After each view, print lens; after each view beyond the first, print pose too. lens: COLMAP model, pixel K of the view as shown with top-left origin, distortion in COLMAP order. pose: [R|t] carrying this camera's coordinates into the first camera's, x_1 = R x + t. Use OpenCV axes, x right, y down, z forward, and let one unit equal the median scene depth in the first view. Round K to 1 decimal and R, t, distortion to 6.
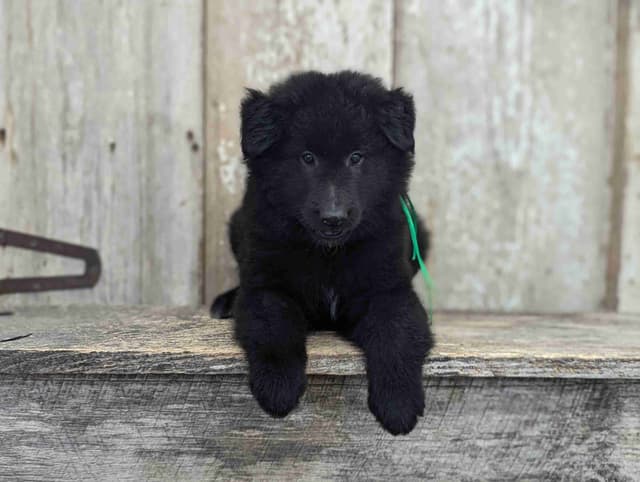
lens RADIAL K [[715.8, 0, 312.1], [0, 715.8, 237.8], [0, 0, 1]] dist [0.012629, 0.000000]
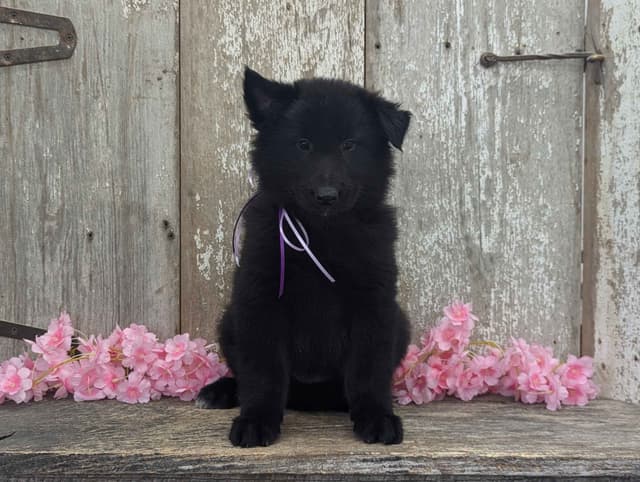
lens RADIAL K [[841.3, 0, 311.6], [0, 841.3, 247.4], [0, 0, 1]] dist [0.018890, 0.000000]
pose [[0.999777, -0.007583, -0.019694, 0.080295], [0.007415, 0.999935, -0.008625, -0.130136], [0.019758, 0.008477, 0.999769, -0.257847]]
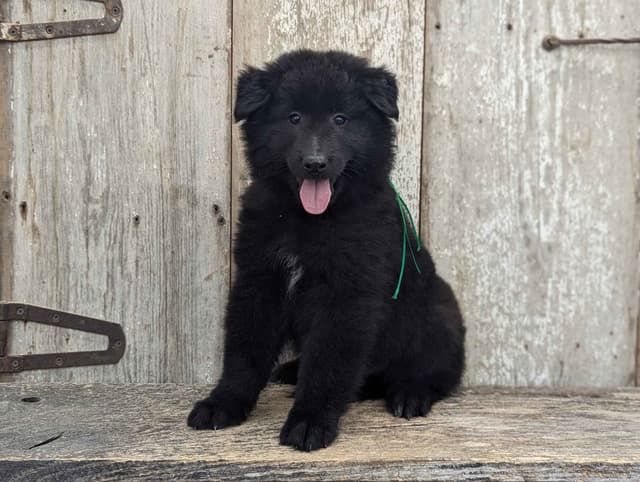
lens RADIAL K [[765.2, 0, 338.0], [0, 765.2, 246.5], [0, 0, 1]] dist [0.016291, 0.000000]
pose [[0.999837, 0.003123, 0.017808, -0.028764], [-0.003494, 0.999777, 0.020827, -0.150772], [-0.017739, -0.020886, 0.999624, -0.069173]]
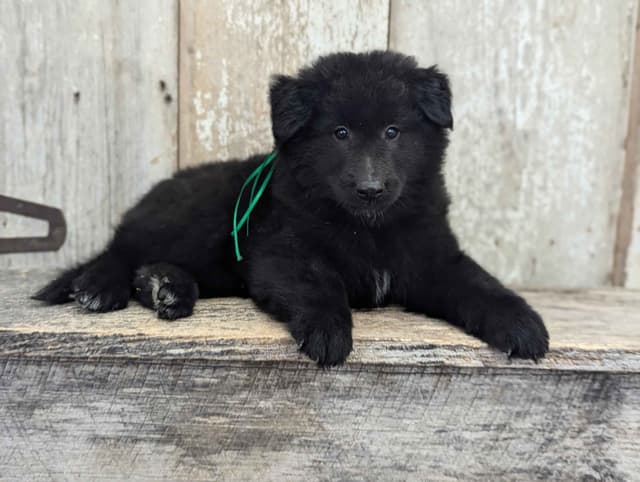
lens RADIAL K [[715.8, 0, 320.6], [0, 715.8, 250.8], [0, 0, 1]] dist [0.012629, 0.000000]
pose [[0.999805, 0.019740, -0.000594, 0.043962], [-0.019609, 0.995839, 0.088992, -0.025778], [0.002348, -0.088963, 0.996032, 0.108729]]
